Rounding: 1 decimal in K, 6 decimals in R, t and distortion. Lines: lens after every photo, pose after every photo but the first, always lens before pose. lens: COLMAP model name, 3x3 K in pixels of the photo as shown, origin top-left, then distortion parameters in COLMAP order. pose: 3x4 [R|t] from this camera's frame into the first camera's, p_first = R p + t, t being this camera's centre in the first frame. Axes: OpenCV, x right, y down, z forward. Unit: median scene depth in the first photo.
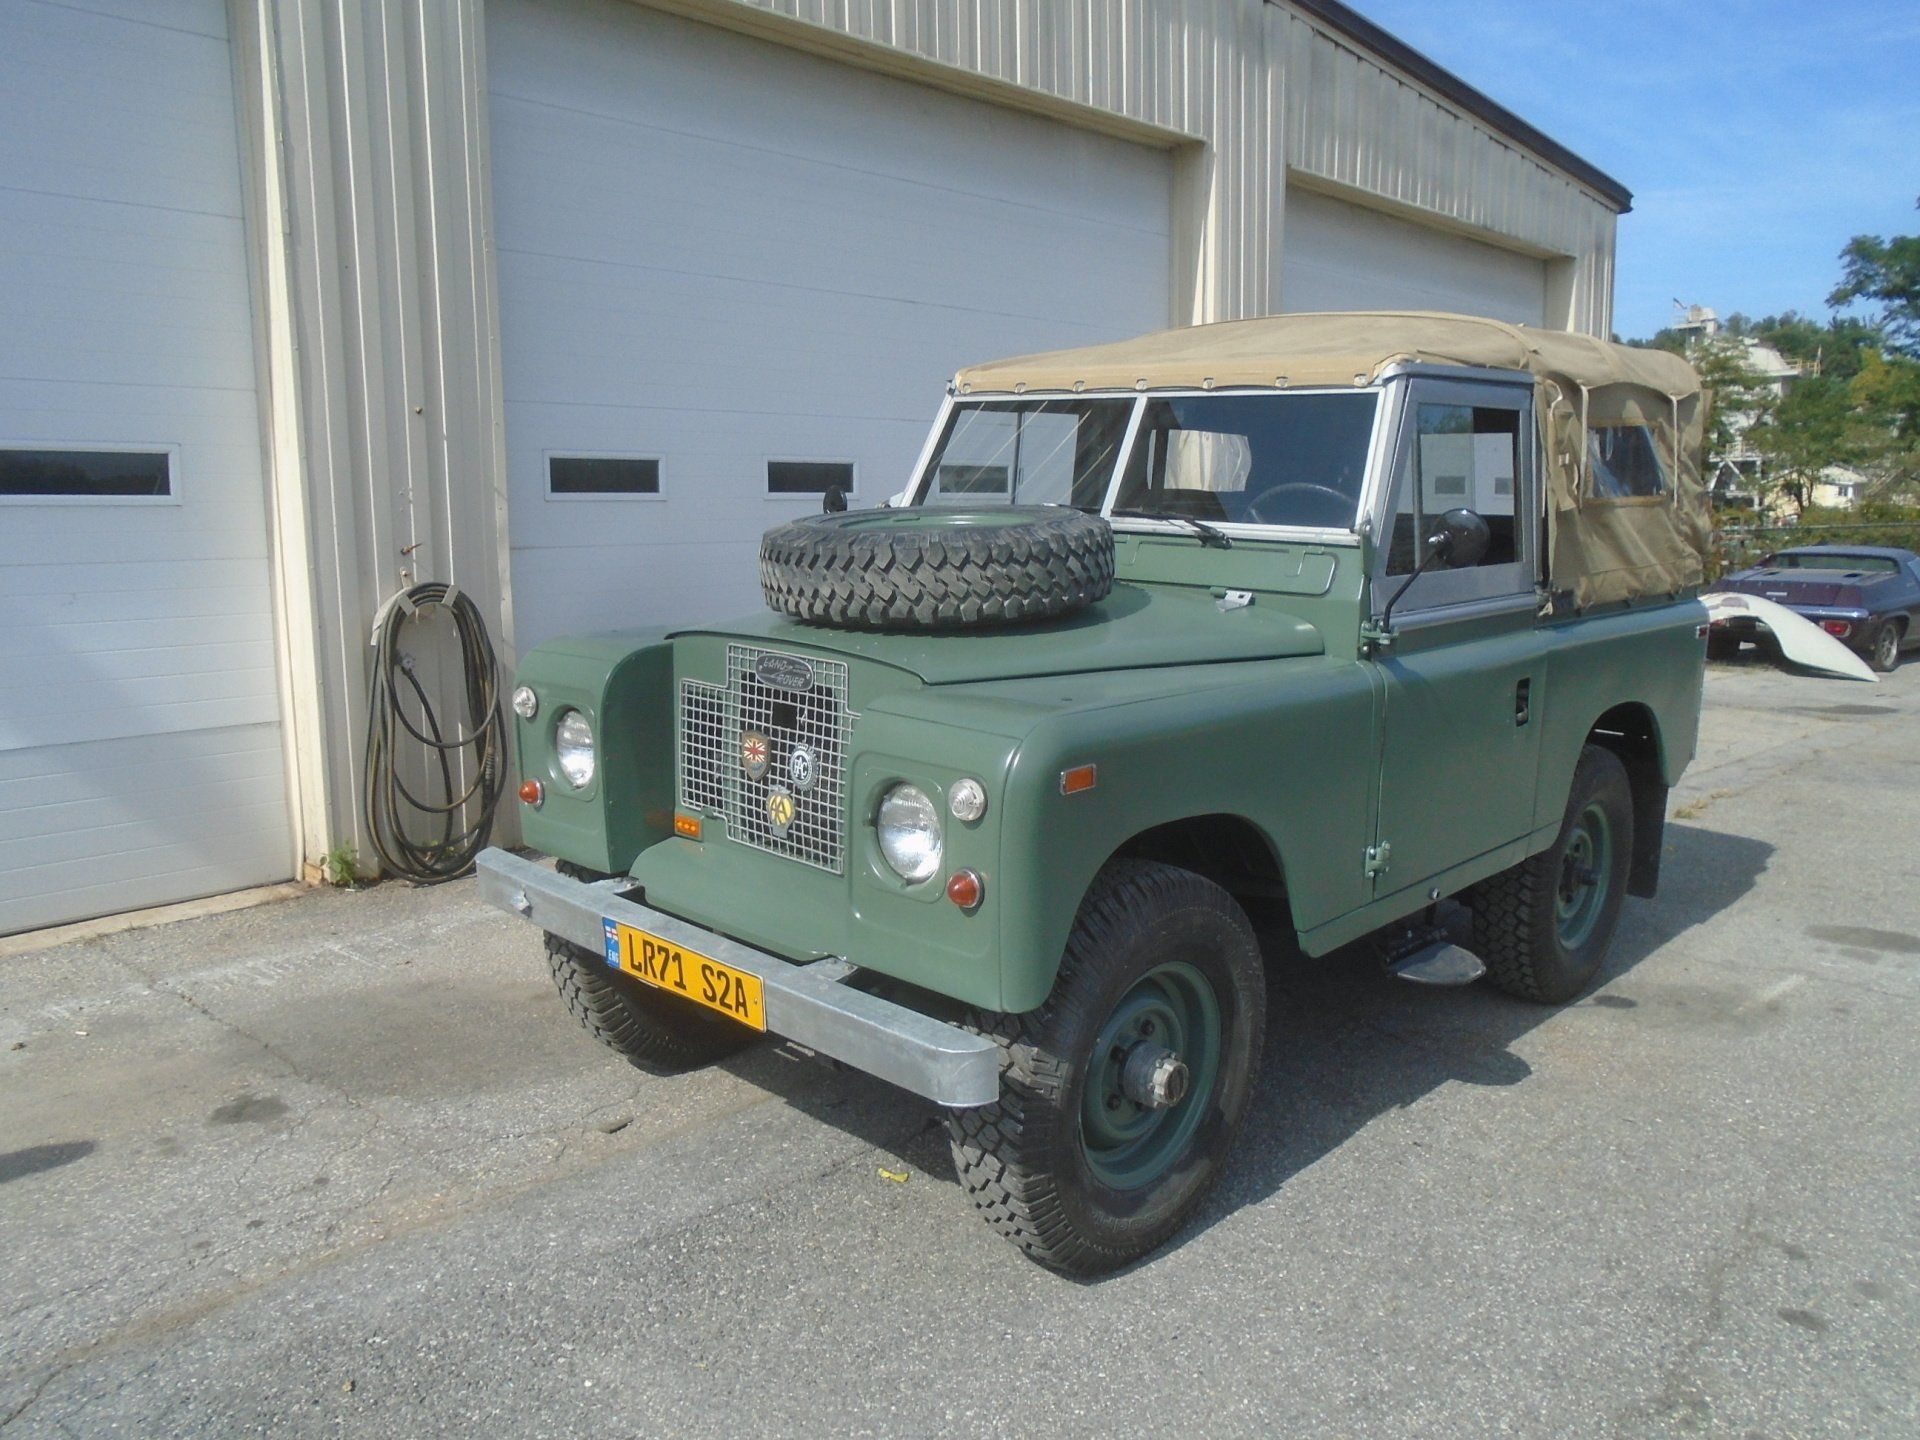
lens RADIAL K [[1511.7, 0, 980.0], [0, 1511.7, 721.5], [0, 0, 1]] dist [-0.088017, 0.091007]
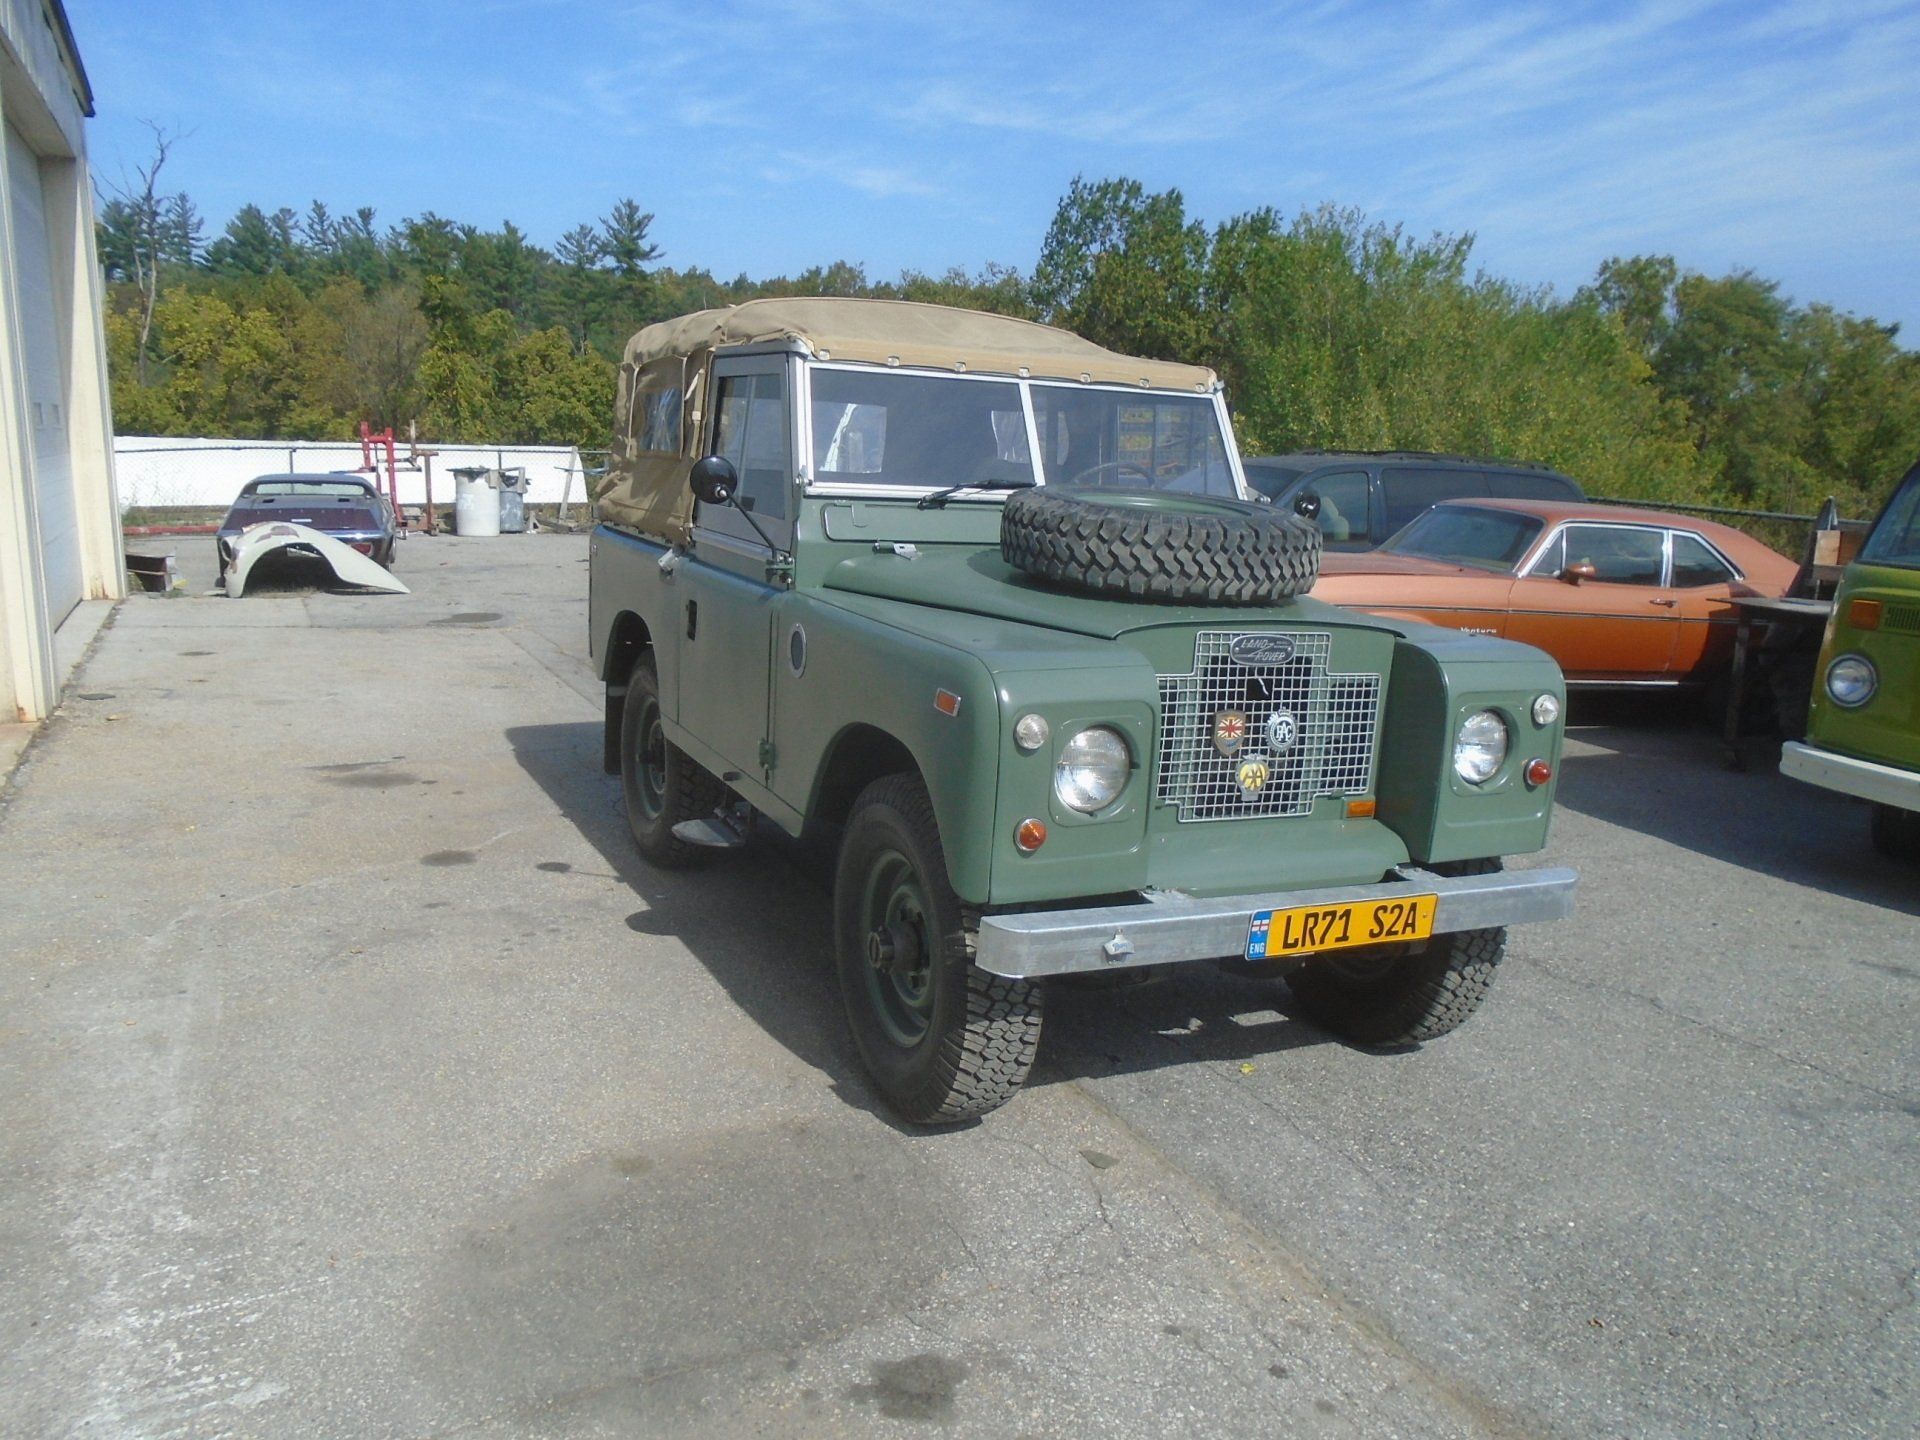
lens RADIAL K [[1480.0, 0, 960.0], [0, 1480.0, 720.0], [0, 0, 1]] dist [-0.045388, 0.011990]
pose [[0.356644, -0.163982, 0.919736, -1.035714], [0.107998, 0.985112, 0.133760, -0.128935], [-0.927977, 0.051625, 0.369044, 0.695846]]
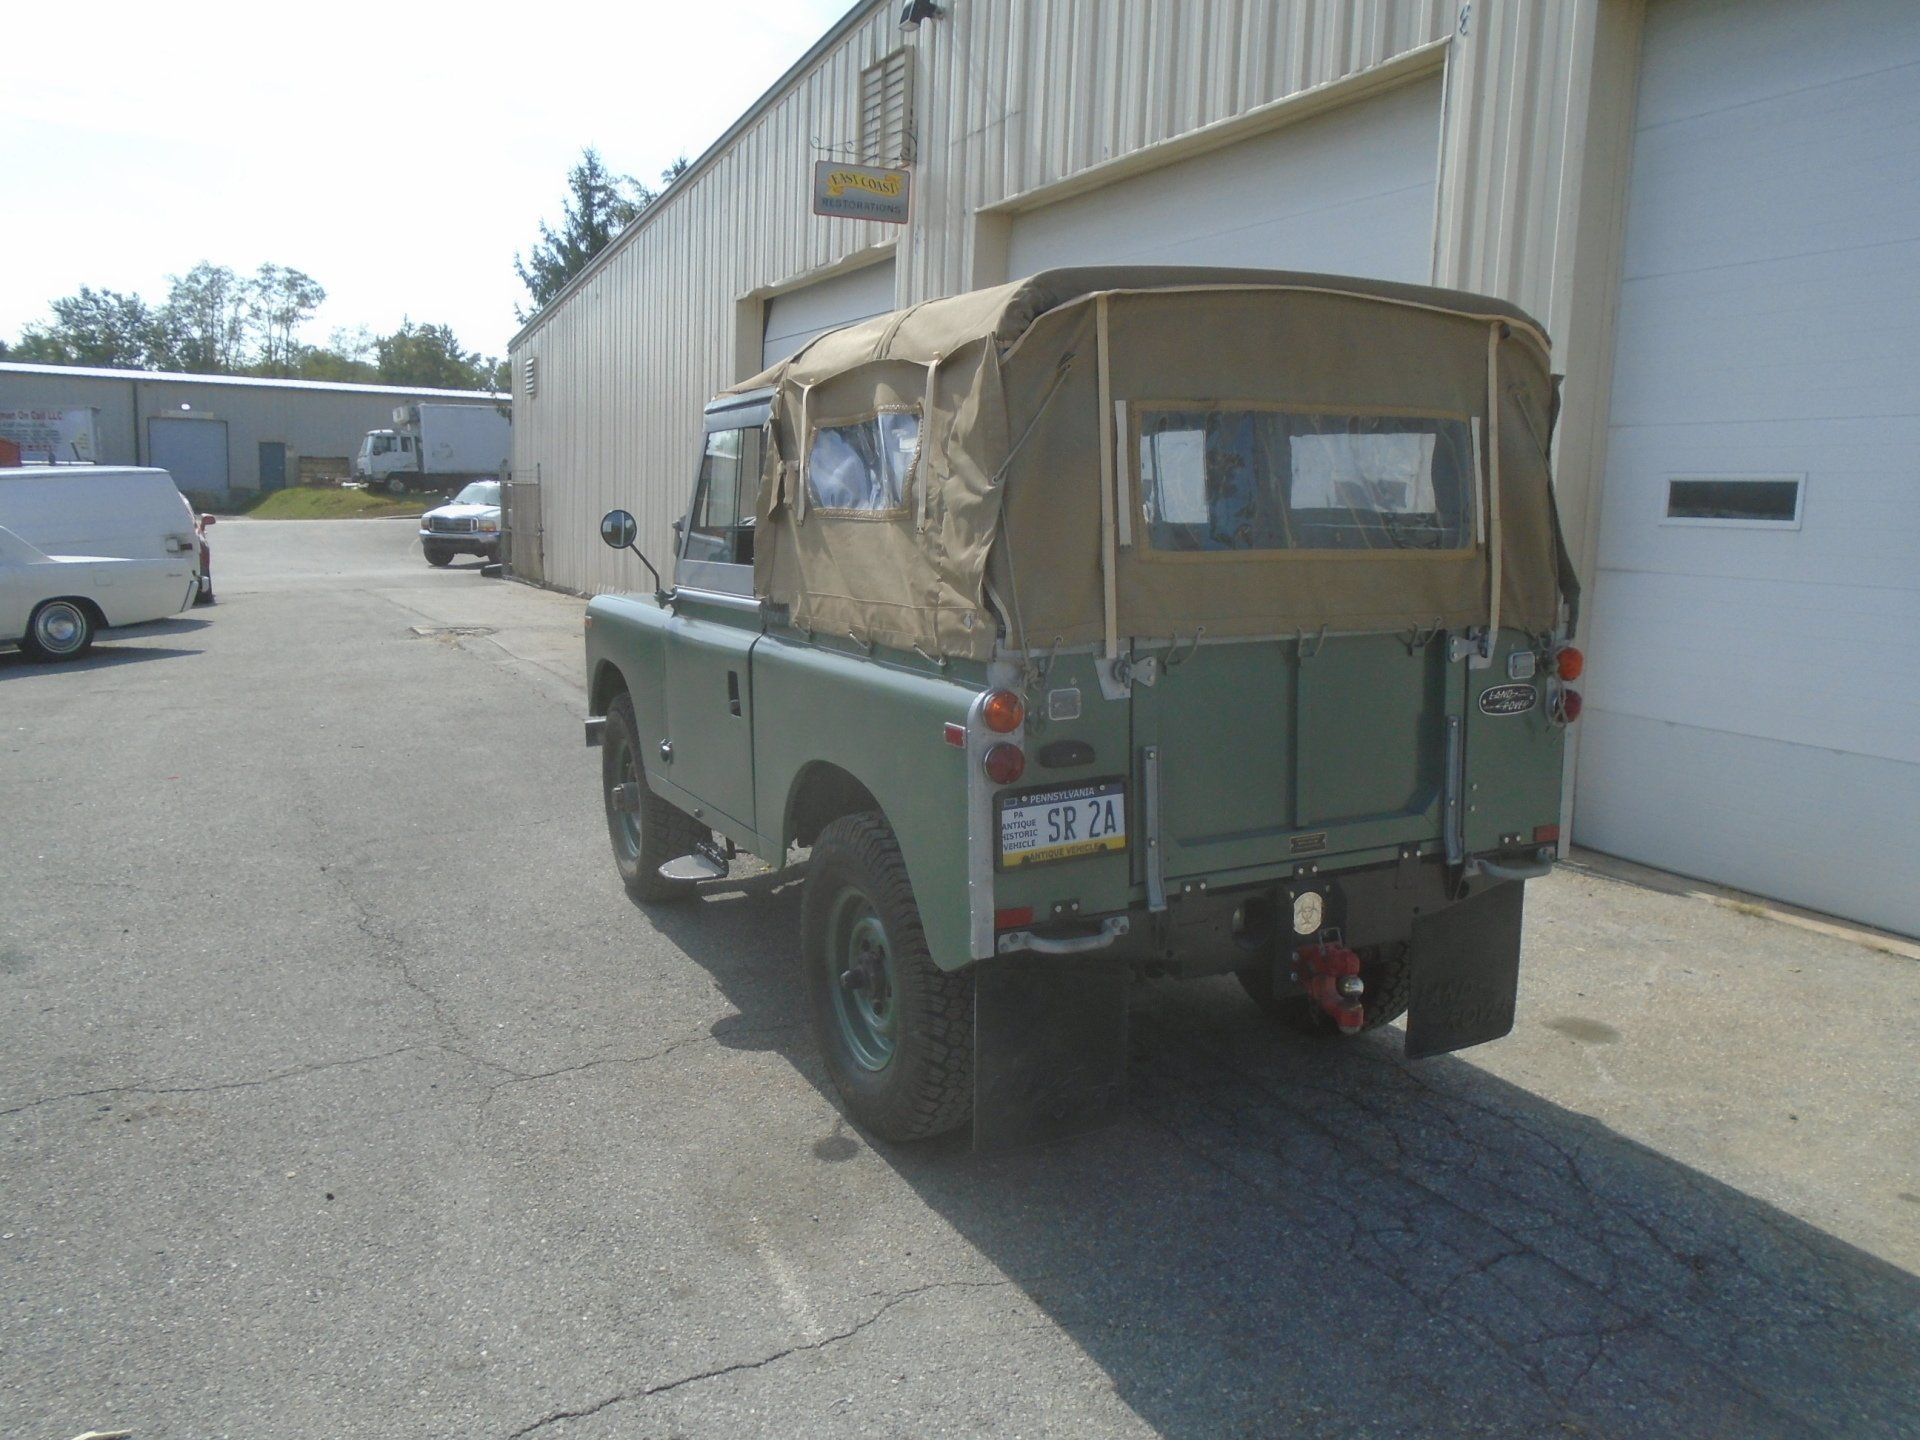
lens RADIAL K [[1480.0, 0, 960.0], [0, 1480.0, 720.0], [0, 0, 1]] dist [-0.045388, 0.011990]
pose [[-0.344042, 0.137920, -0.928770, 1.397099], [-0.161776, 0.965654, 0.203323, -0.254674], [0.924913, 0.220205, -0.309914, 1.597278]]
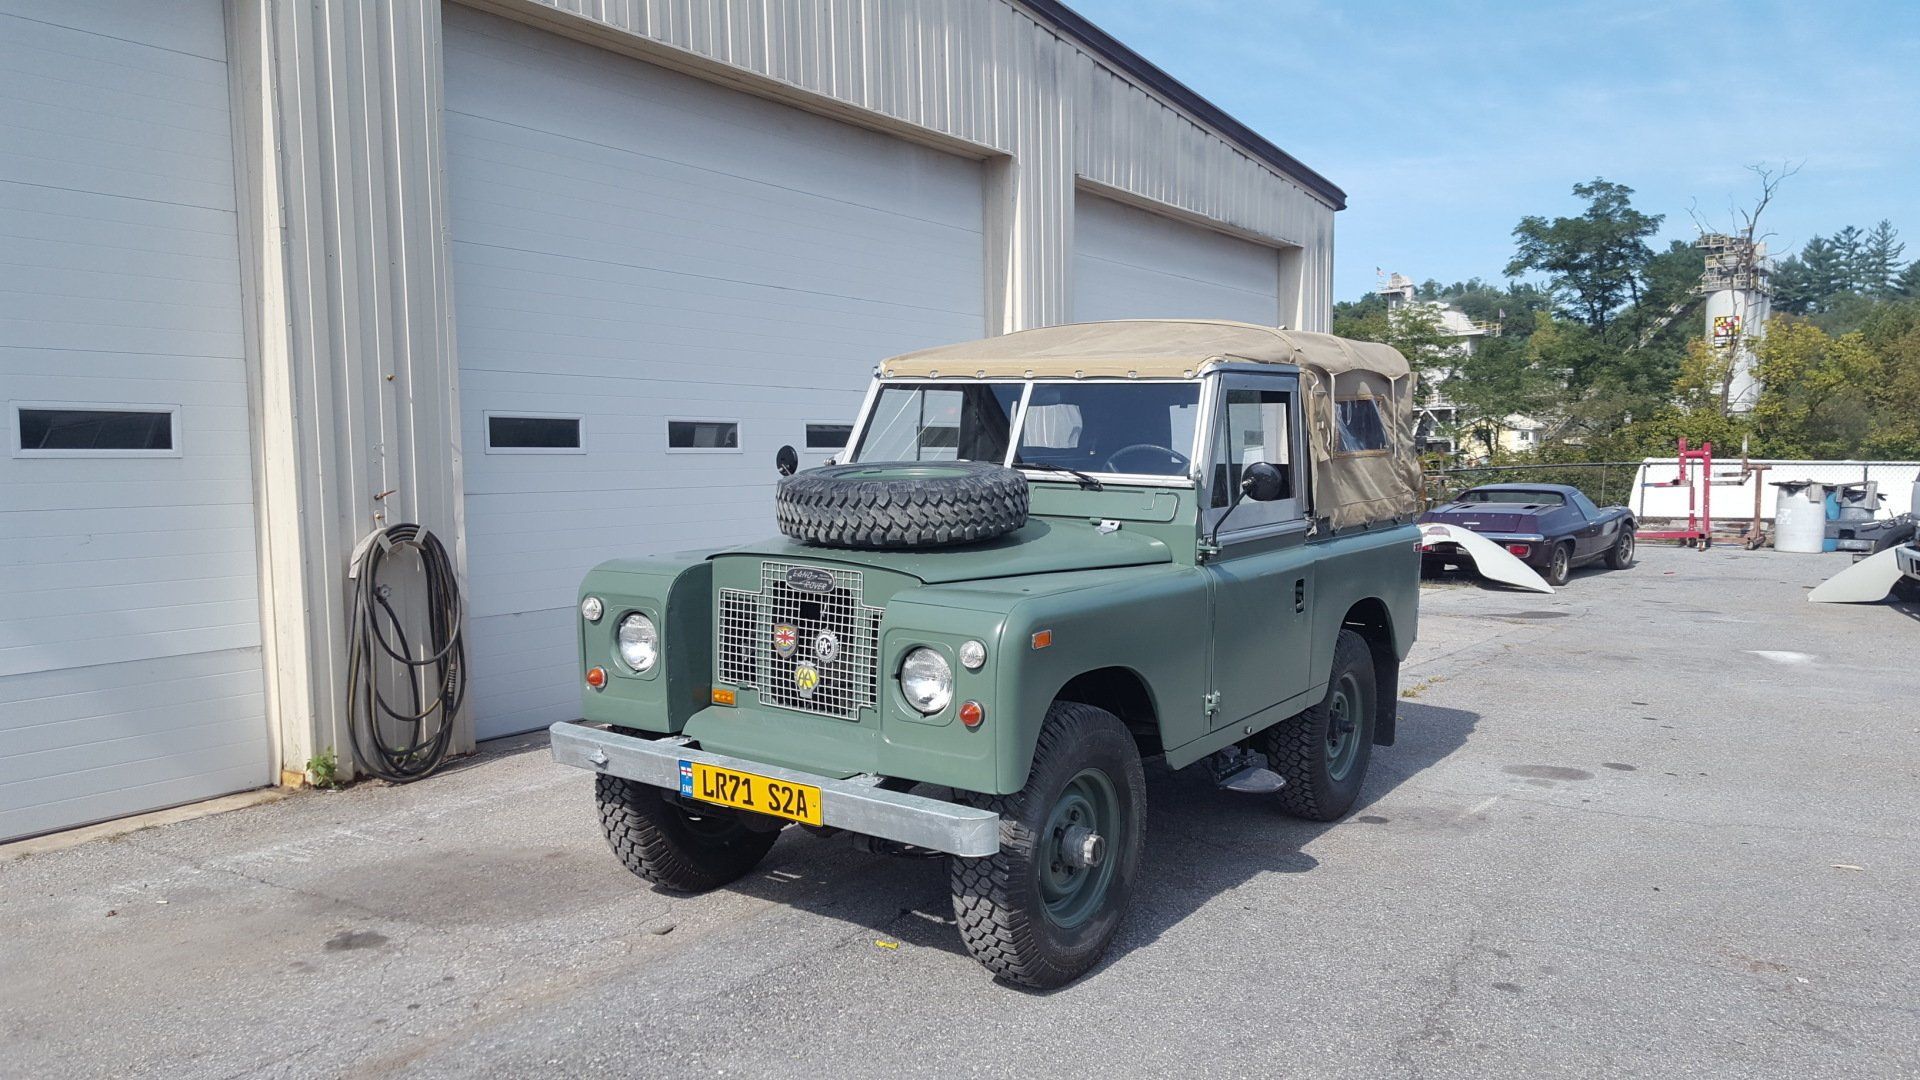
lens RADIAL K [[1424.7, 0, 1016.3], [0, 1424.7, 564.0], [0, 0, 1]] dist [0.071344, -0.109180]
pose [[0.983361, -0.016874, 0.180877, -0.156011], [0.028558, 0.997656, -0.062190, 0.035573], [-0.179404, 0.066320, 0.981538, -0.302362]]
